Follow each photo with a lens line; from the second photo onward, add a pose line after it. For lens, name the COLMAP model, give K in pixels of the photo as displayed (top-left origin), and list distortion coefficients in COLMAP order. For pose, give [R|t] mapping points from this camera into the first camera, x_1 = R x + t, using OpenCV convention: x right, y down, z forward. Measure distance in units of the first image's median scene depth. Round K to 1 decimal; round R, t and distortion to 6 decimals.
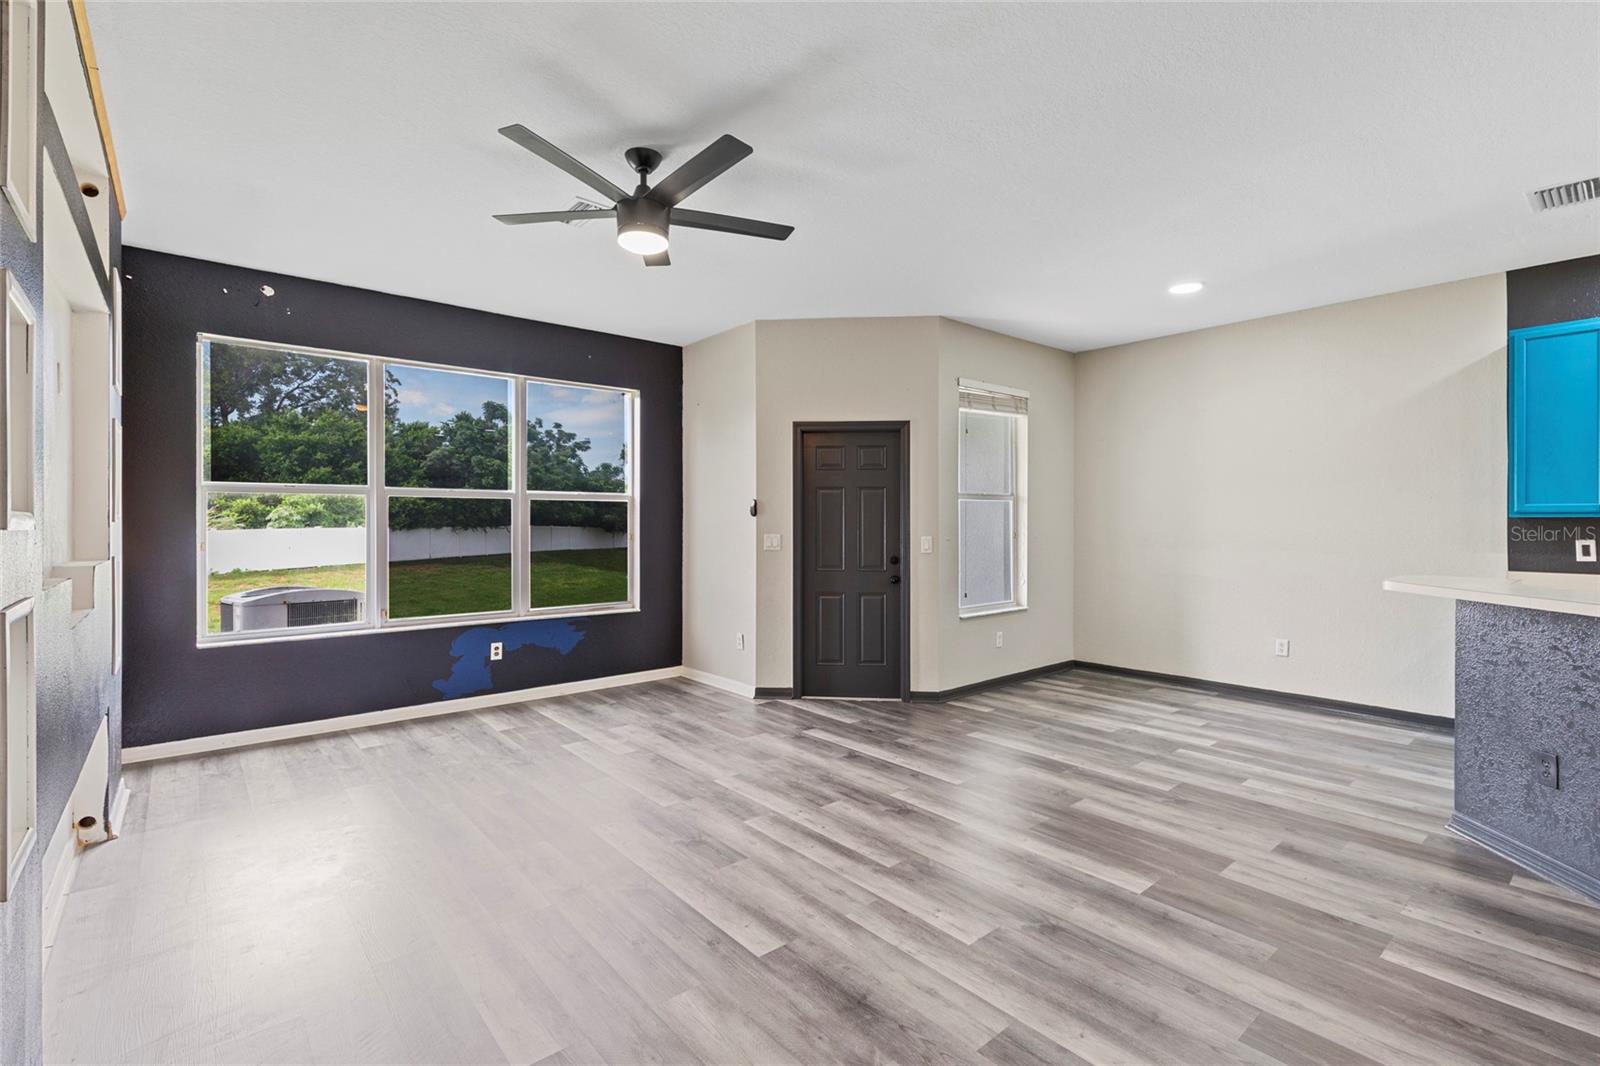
lens RADIAL K [[727.9, 0, 824.9], [0, 727.9, 527.5], [0, 0, 1]] dist [0.004298, 0.000279]
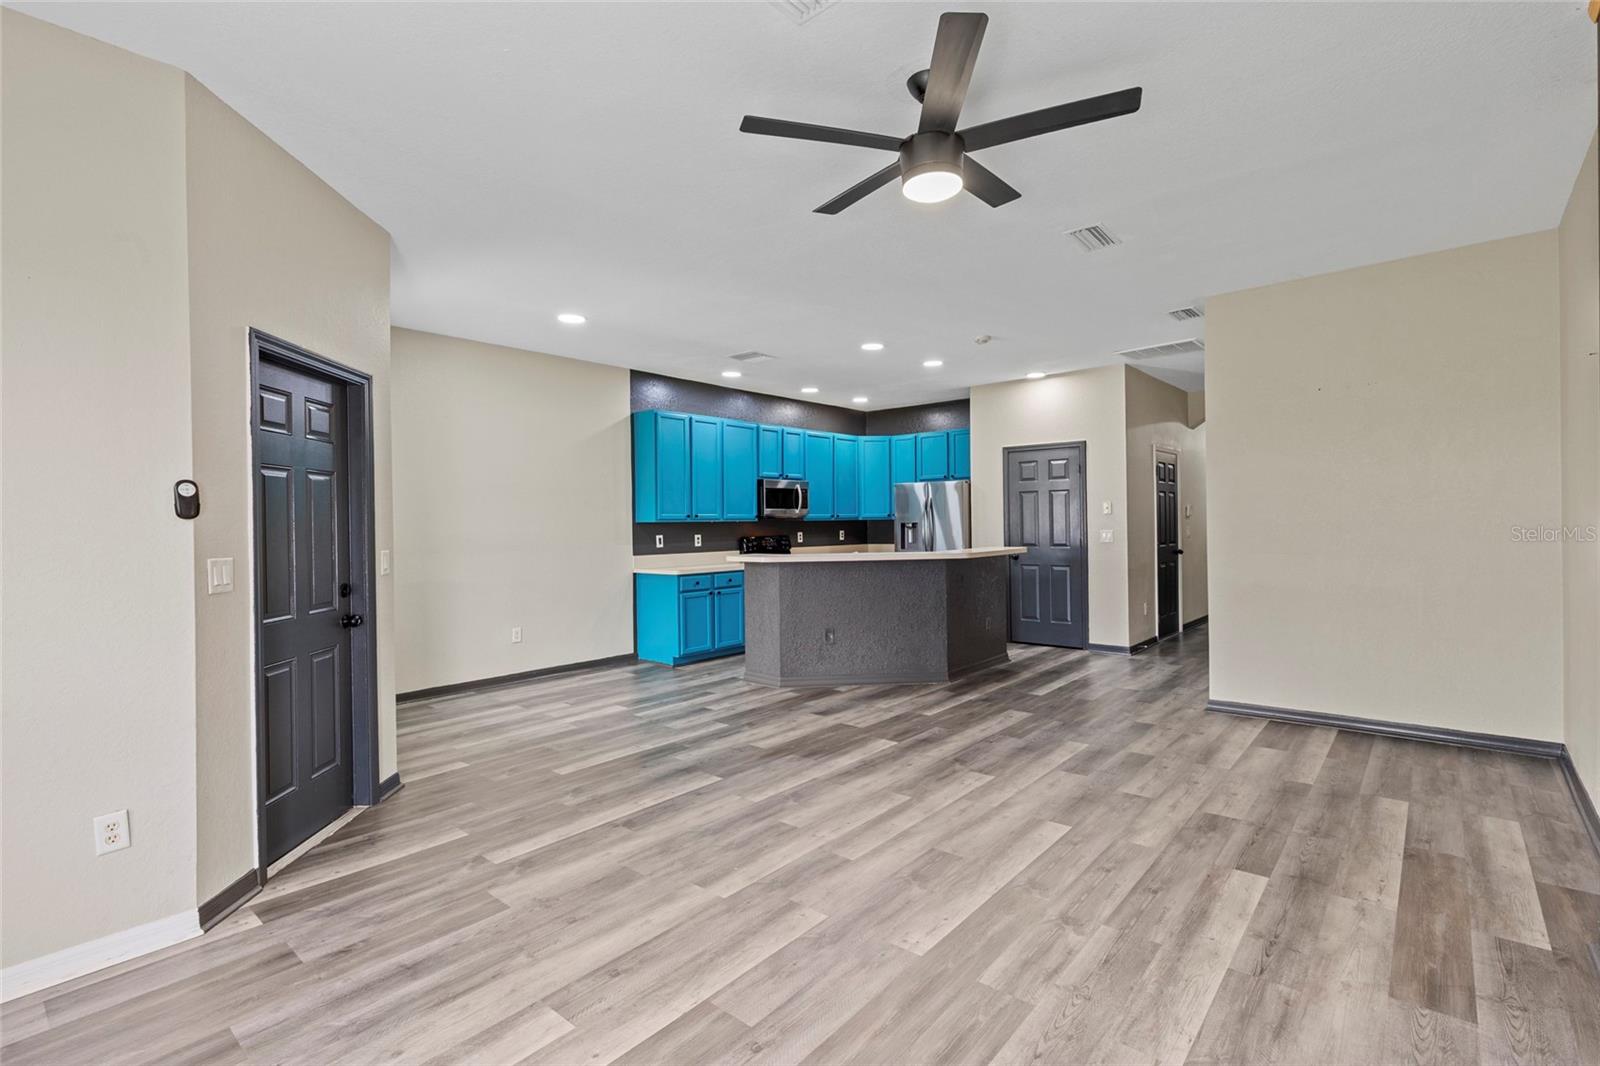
lens RADIAL K [[727.9, 0, 798.7], [0, 727.9, 535.0], [0, 0, 1]] dist [0.004298, 0.000279]
pose [[-0.128958, -0.014340, 0.991546, -0.819865], [0.023900, 0.999560, 0.017564, -0.007080], [-0.991362, 0.025963, -0.128558, 0.982634]]
